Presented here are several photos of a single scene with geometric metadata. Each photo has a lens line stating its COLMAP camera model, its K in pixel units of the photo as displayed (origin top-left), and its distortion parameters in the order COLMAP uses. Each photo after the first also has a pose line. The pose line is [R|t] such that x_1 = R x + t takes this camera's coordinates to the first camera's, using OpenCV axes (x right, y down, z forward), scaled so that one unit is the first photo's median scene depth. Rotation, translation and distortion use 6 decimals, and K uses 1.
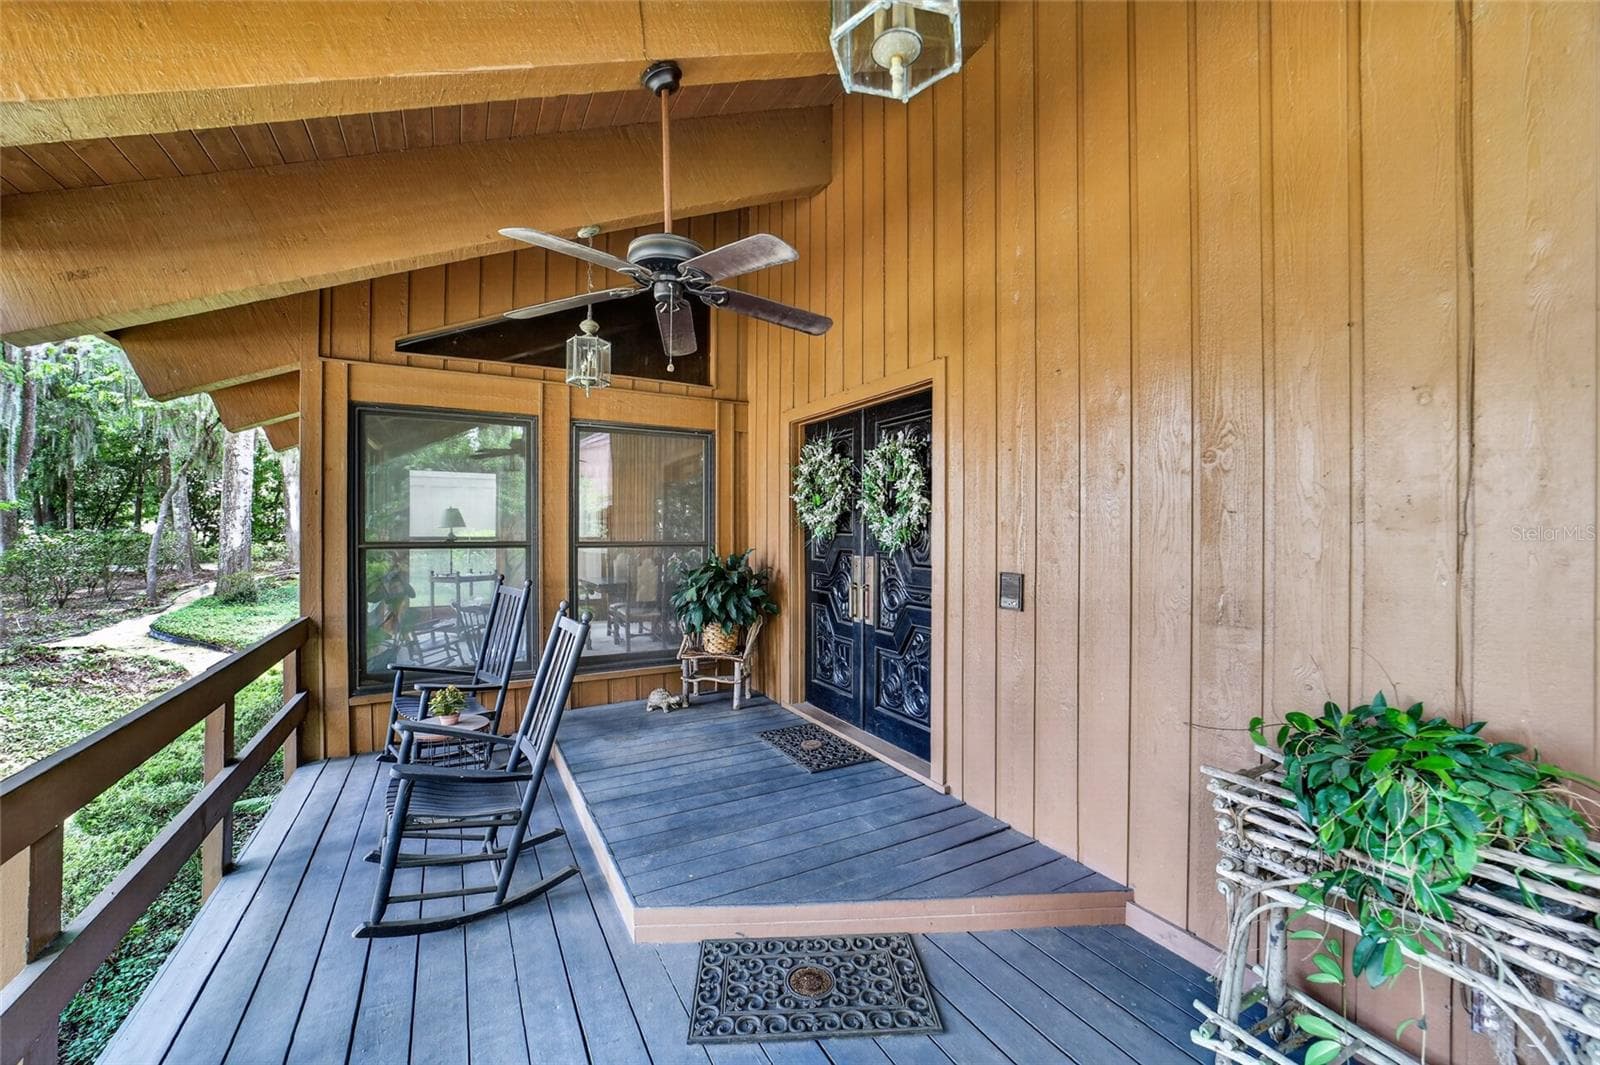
lens RADIAL K [[627.9, 0, 804.1], [0, 627.9, 528.7], [0, 0, 1]] dist [-0.035135, 0.009399]
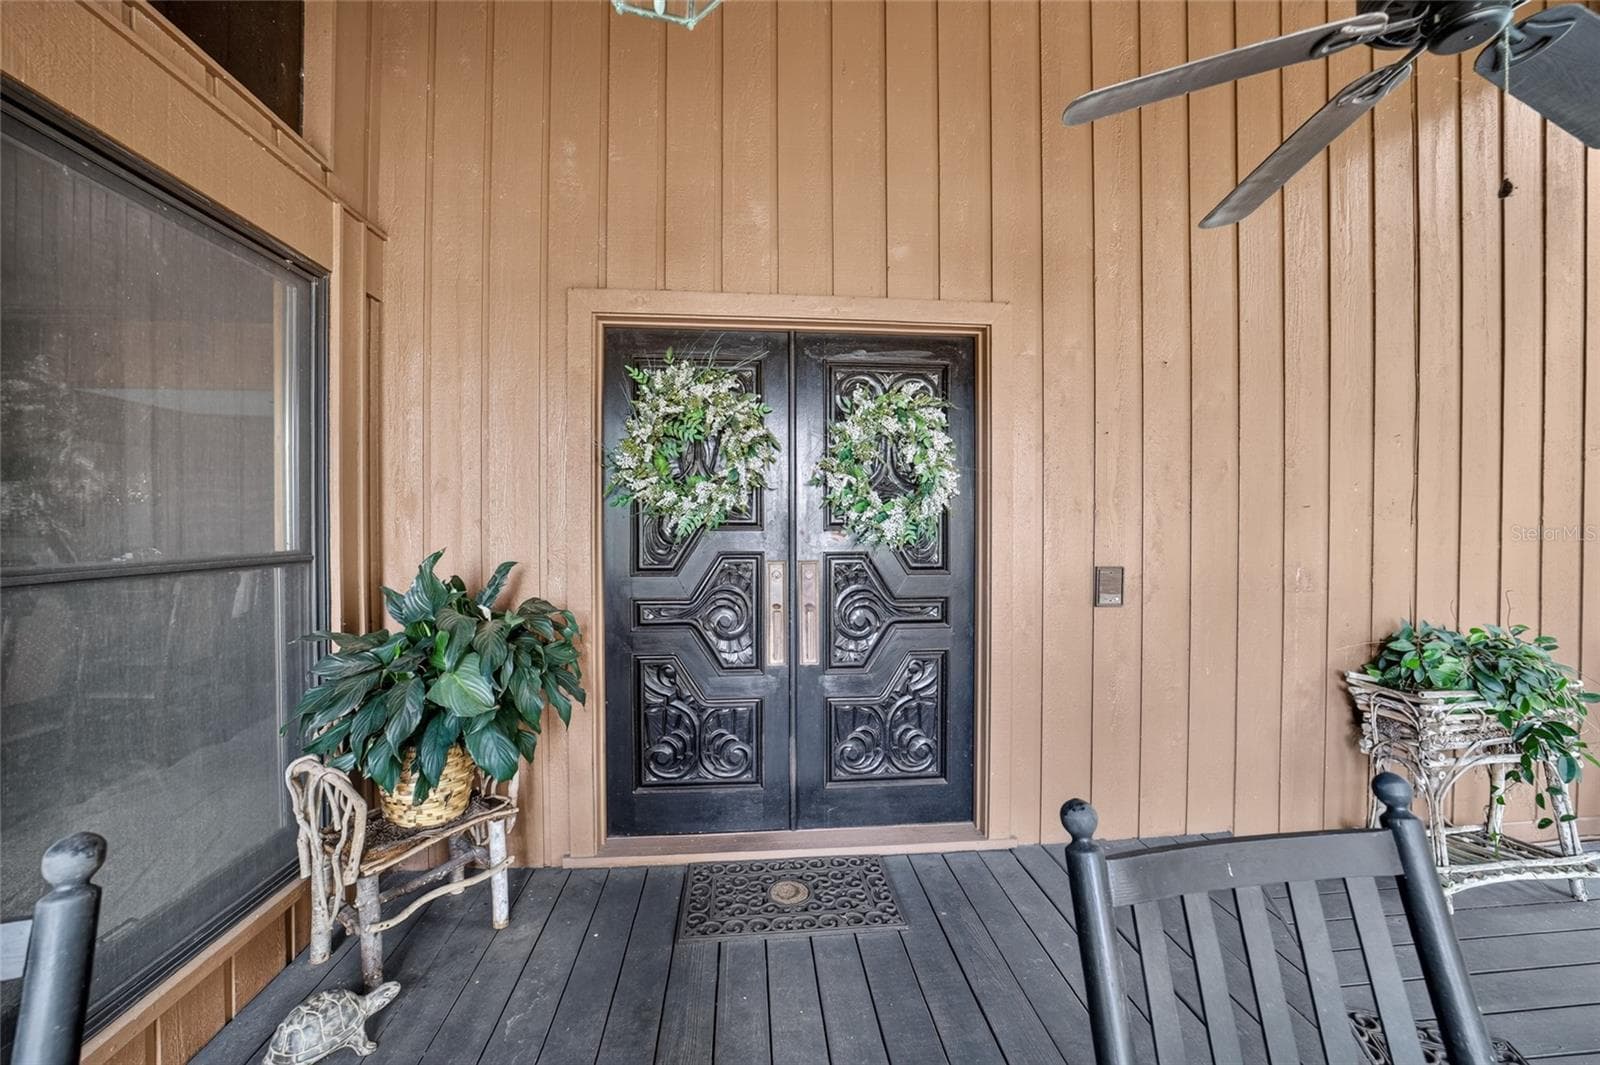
lens RADIAL K [[627.9, 0, 804.1], [0, 627.9, 528.7], [0, 0, 1]] dist [-0.035135, 0.009399]
pose [[0.406700, -0.004170, 0.913552, -0.575729], [0.001387, 0.999991, 0.003947, 0.008214], [-0.913561, -0.000338, 0.406702, 0.860458]]
